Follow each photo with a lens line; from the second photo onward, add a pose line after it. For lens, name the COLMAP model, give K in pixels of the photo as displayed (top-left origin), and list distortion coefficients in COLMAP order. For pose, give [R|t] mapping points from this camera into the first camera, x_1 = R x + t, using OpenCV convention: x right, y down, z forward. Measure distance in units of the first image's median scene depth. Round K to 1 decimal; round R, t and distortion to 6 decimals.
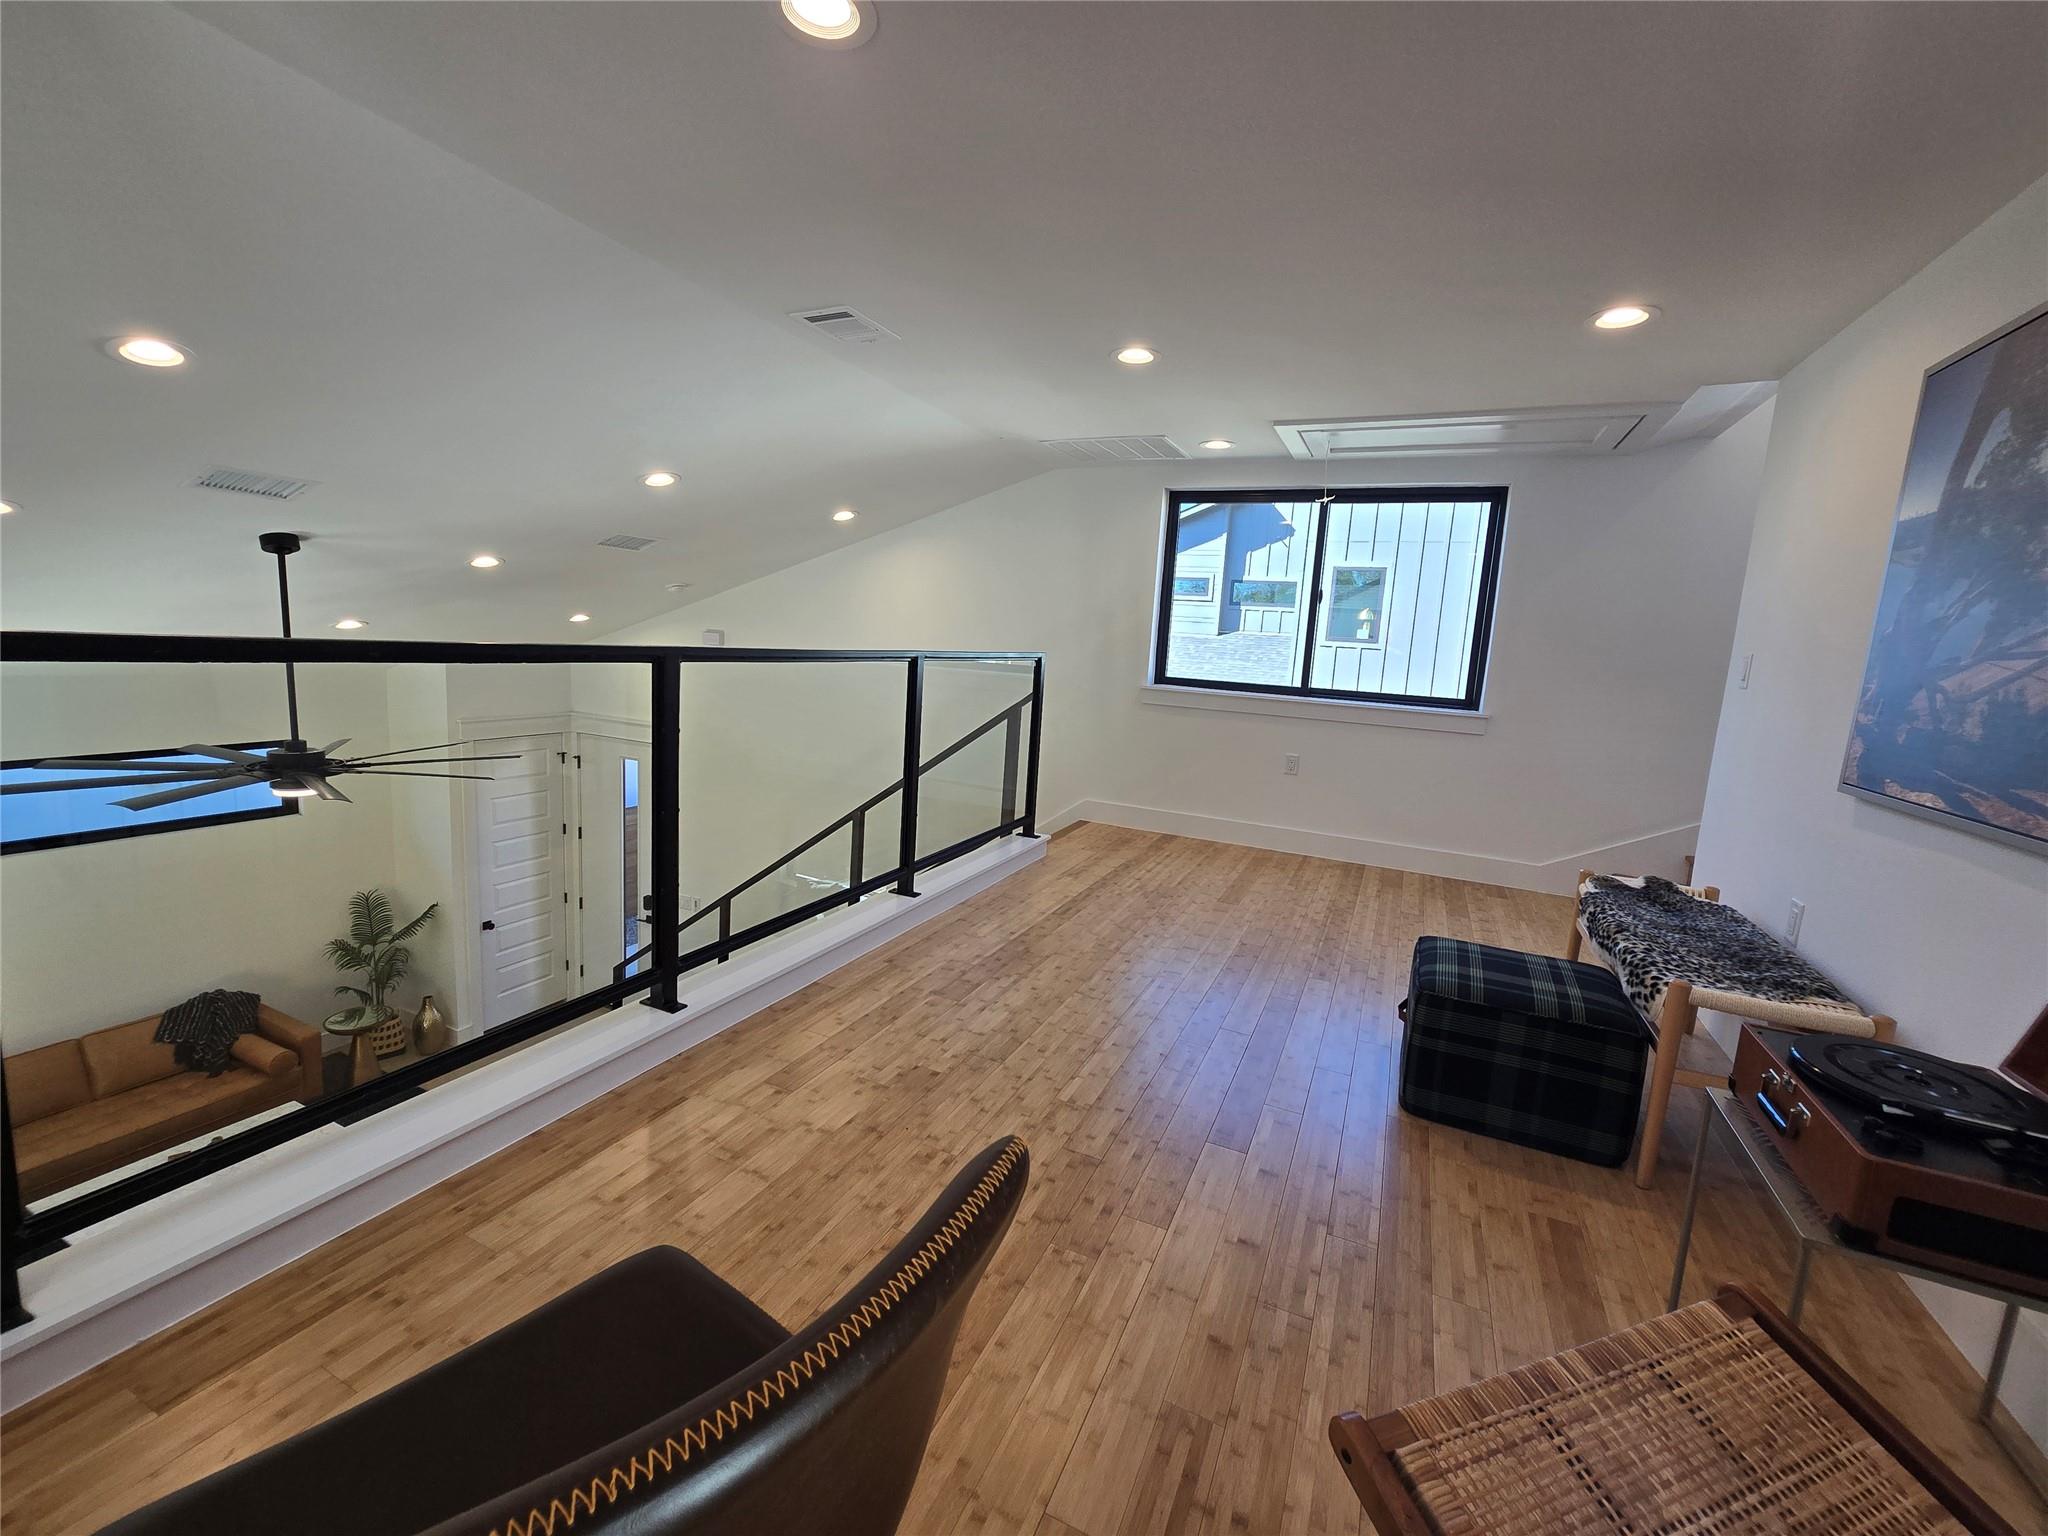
lens RADIAL K [[836.0, 0, 1021.3], [0, 836.0, 754.9], [0, 0, 1]] dist [-0.002115, -0.000533]
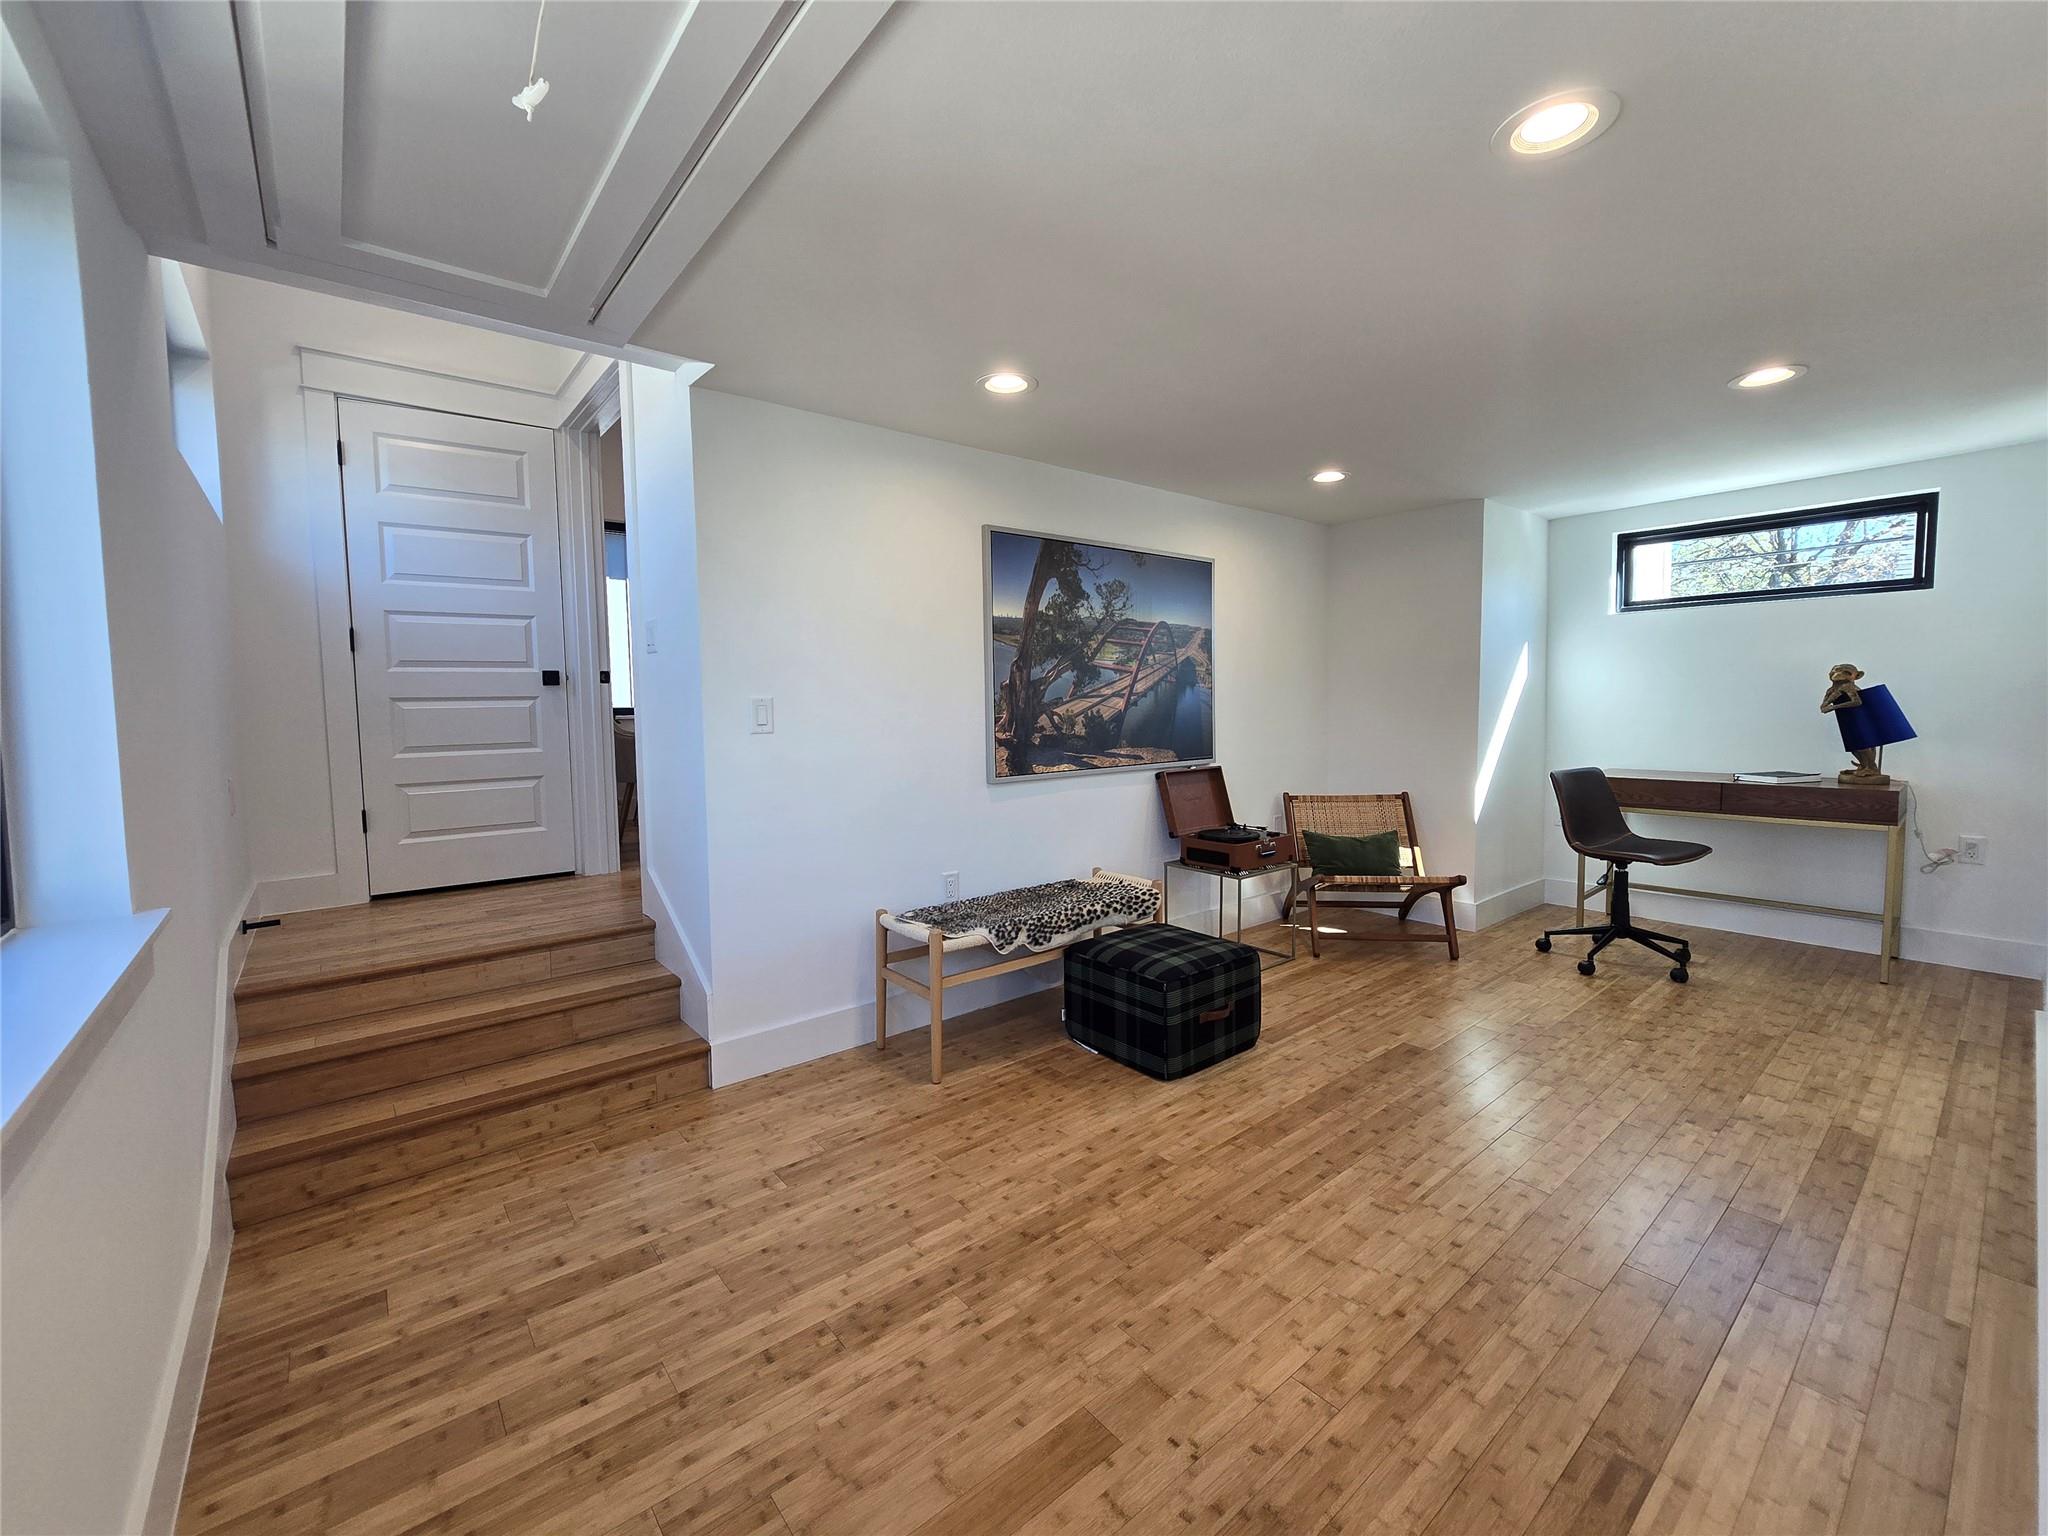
lens RADIAL K [[840.0, 0, 1026.0], [0, 840.0, 752.5], [0, 0, 1]] dist [-0.000711, -0.000212]
pose [[-0.903044, -0.072993, 0.423300, 0.146100], [0.022539, 0.976046, 0.216391, -0.198356], [-0.428956, 0.204952, -0.879768, 1.317101]]
